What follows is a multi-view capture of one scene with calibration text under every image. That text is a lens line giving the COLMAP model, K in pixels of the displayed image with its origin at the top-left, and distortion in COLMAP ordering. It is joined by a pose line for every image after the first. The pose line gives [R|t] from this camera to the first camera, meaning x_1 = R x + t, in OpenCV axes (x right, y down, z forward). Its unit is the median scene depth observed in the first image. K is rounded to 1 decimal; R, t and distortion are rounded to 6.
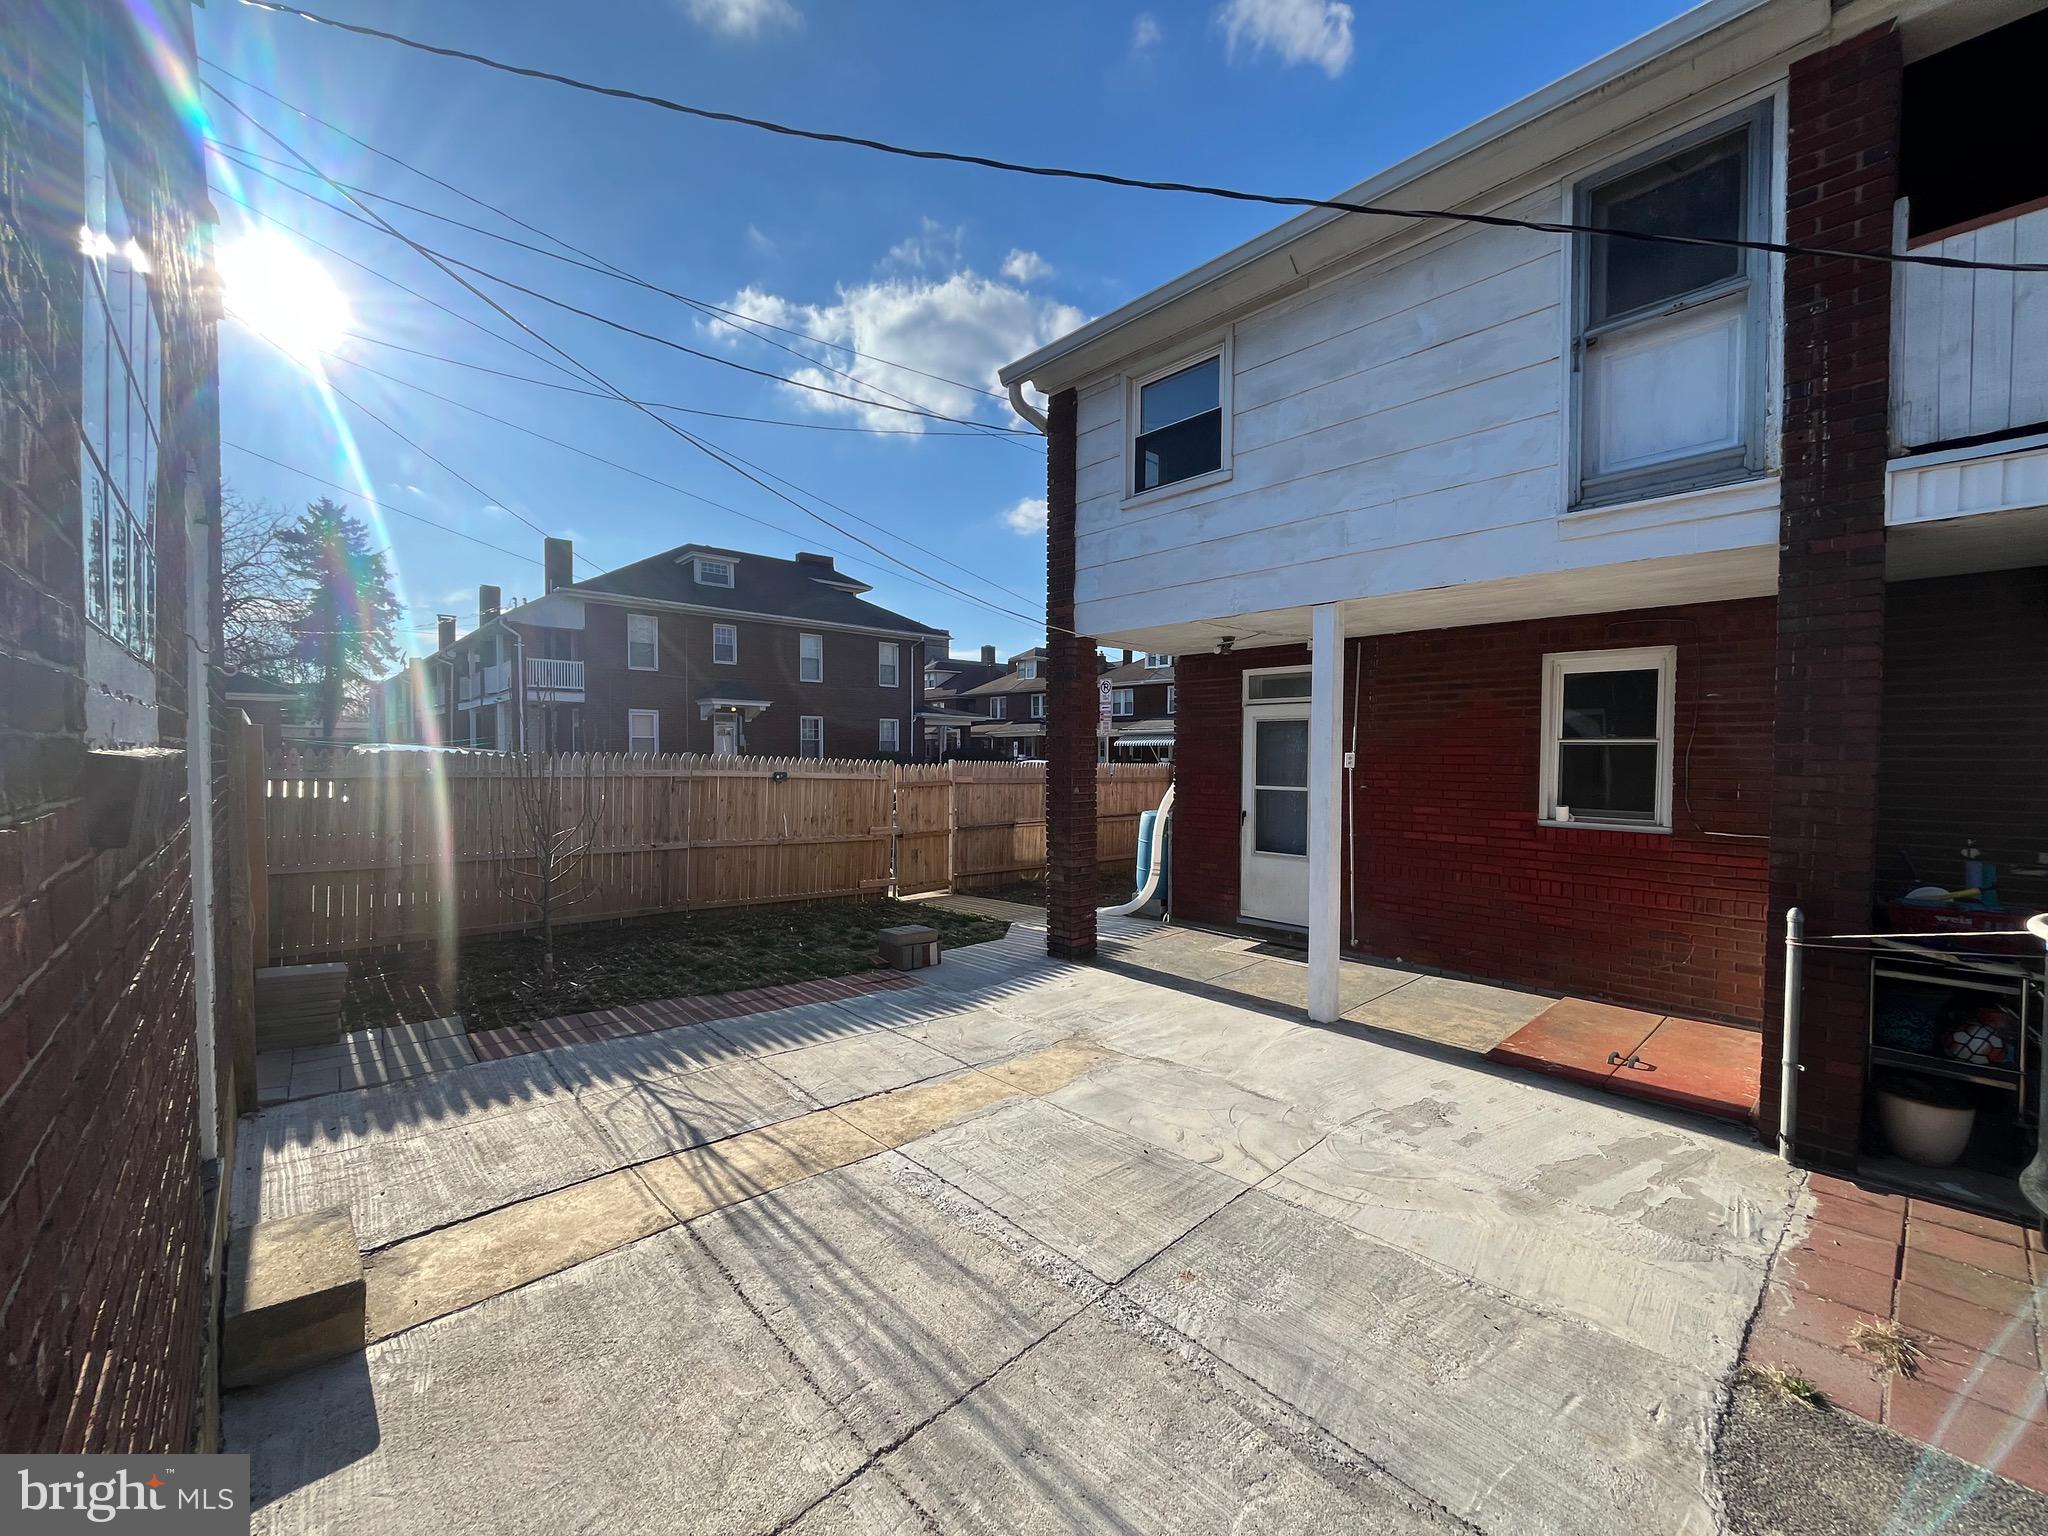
lens RADIAL K [[823.2, 0, 1022.1], [0, 823.2, 771.7], [0, 0, 1]] dist [-0.004381, -0.000015]
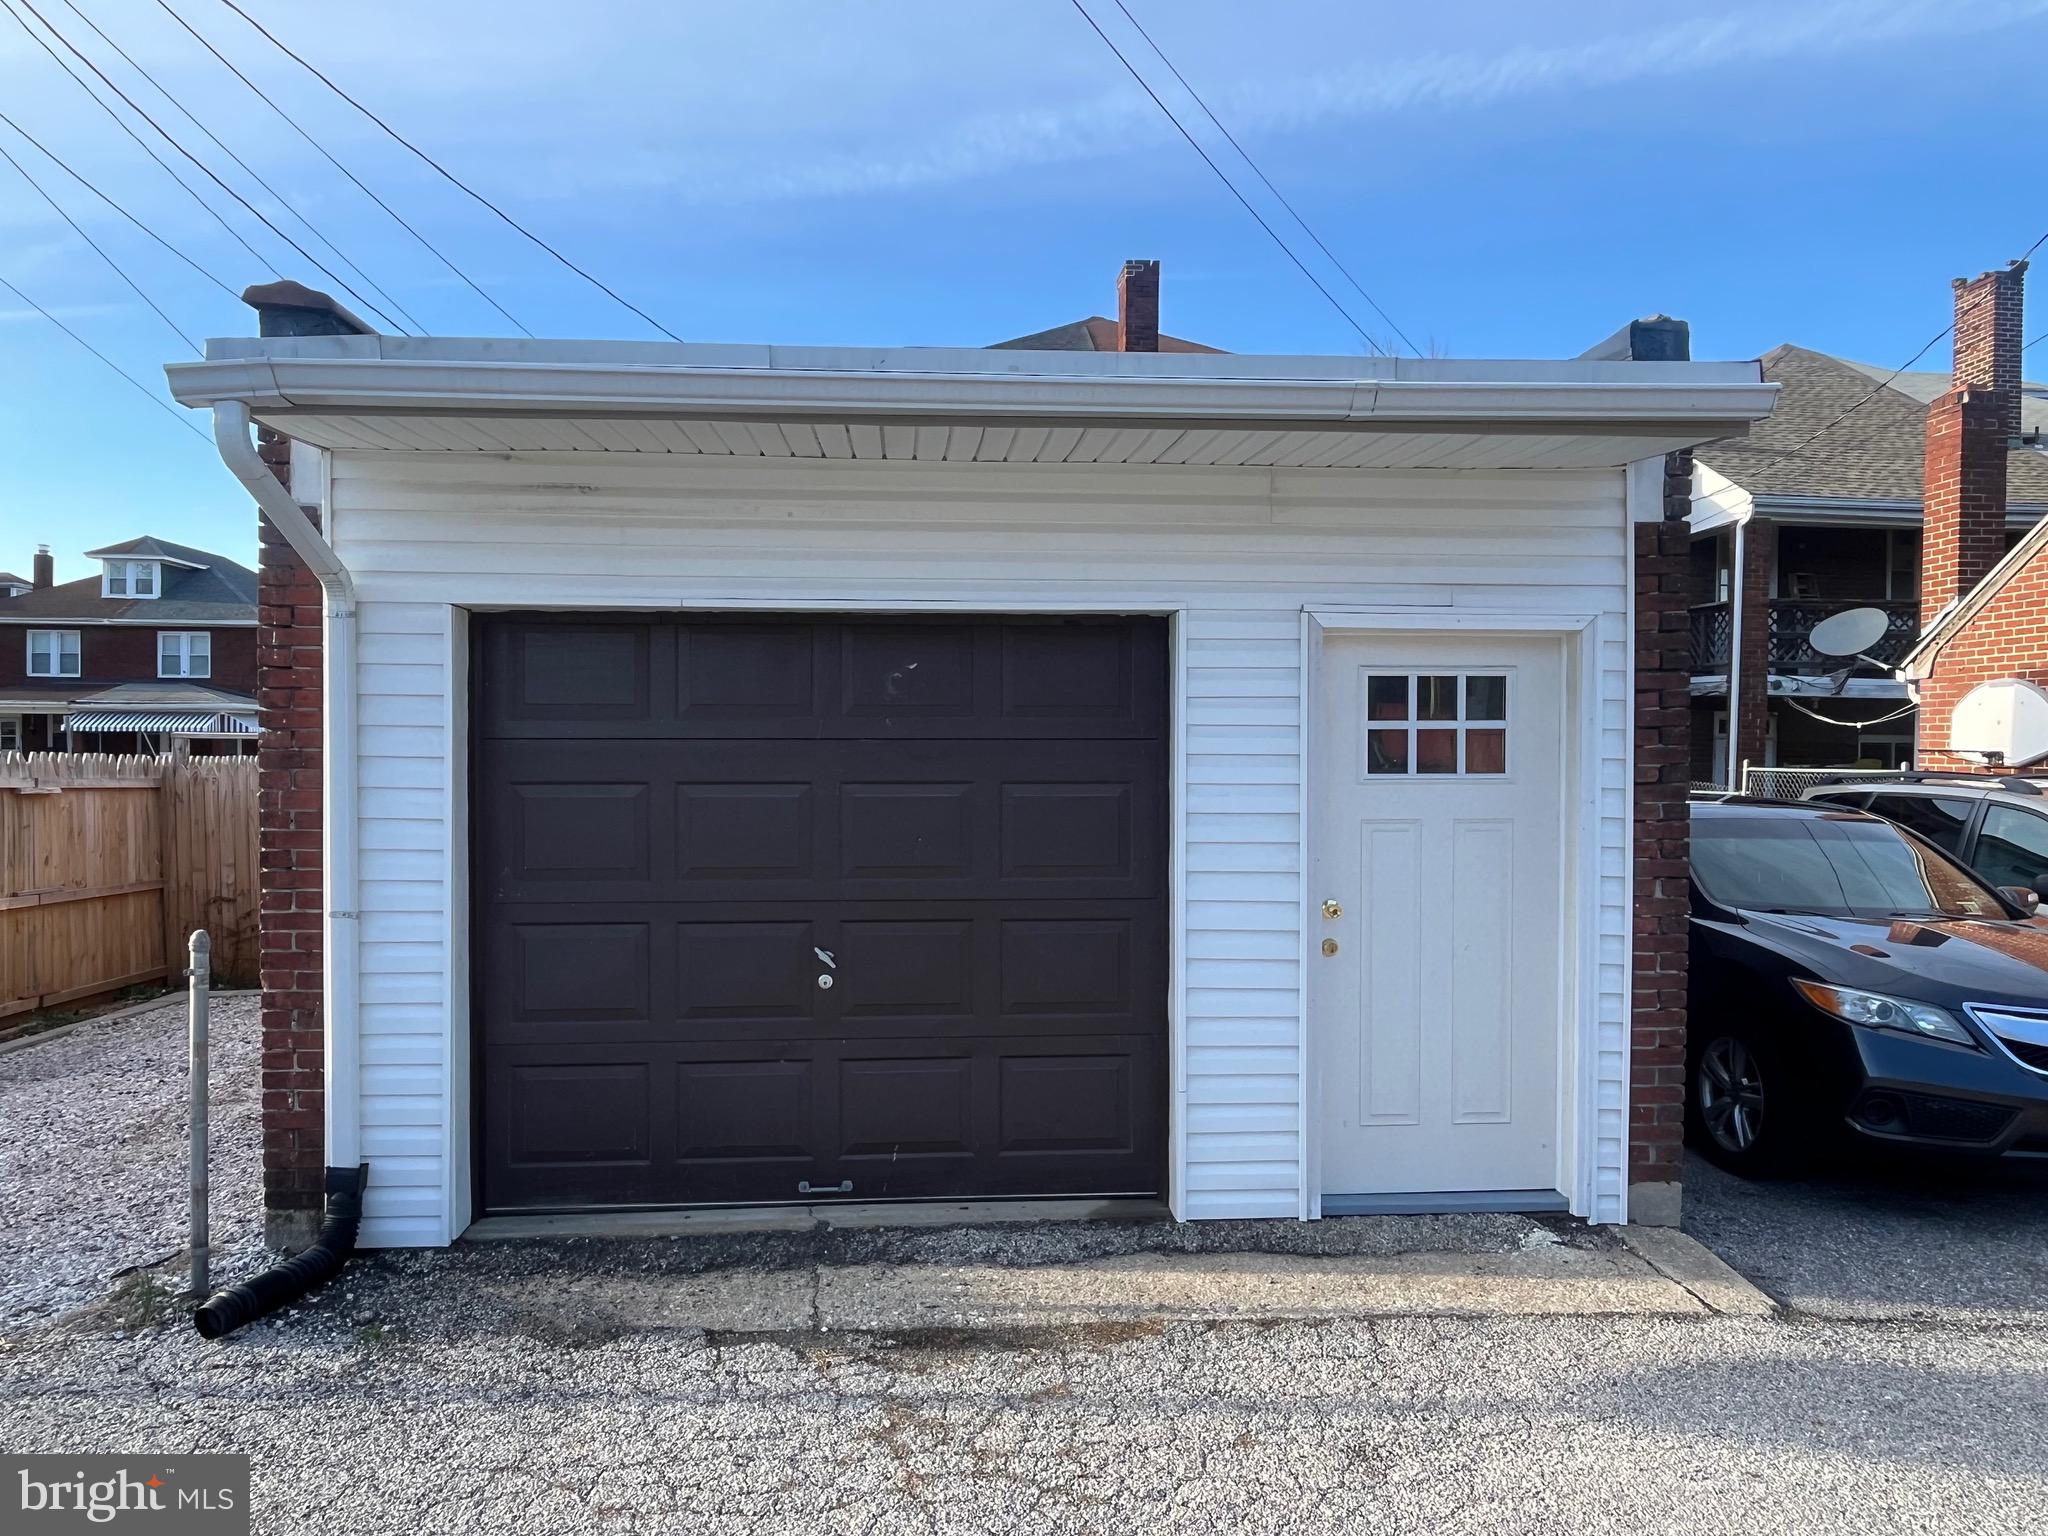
lens RADIAL K [[1334.2, 0, 1029.2], [0, 1334.2, 759.6], [0, 0, 1]] dist [0.005103, -0.007602]
pose [[0.618232, -0.007668, 0.785958, -1.802399], [0.015753, 0.999872, -0.002636, 0.014514], [-0.785838, 0.014011, 0.618274, -0.893603]]
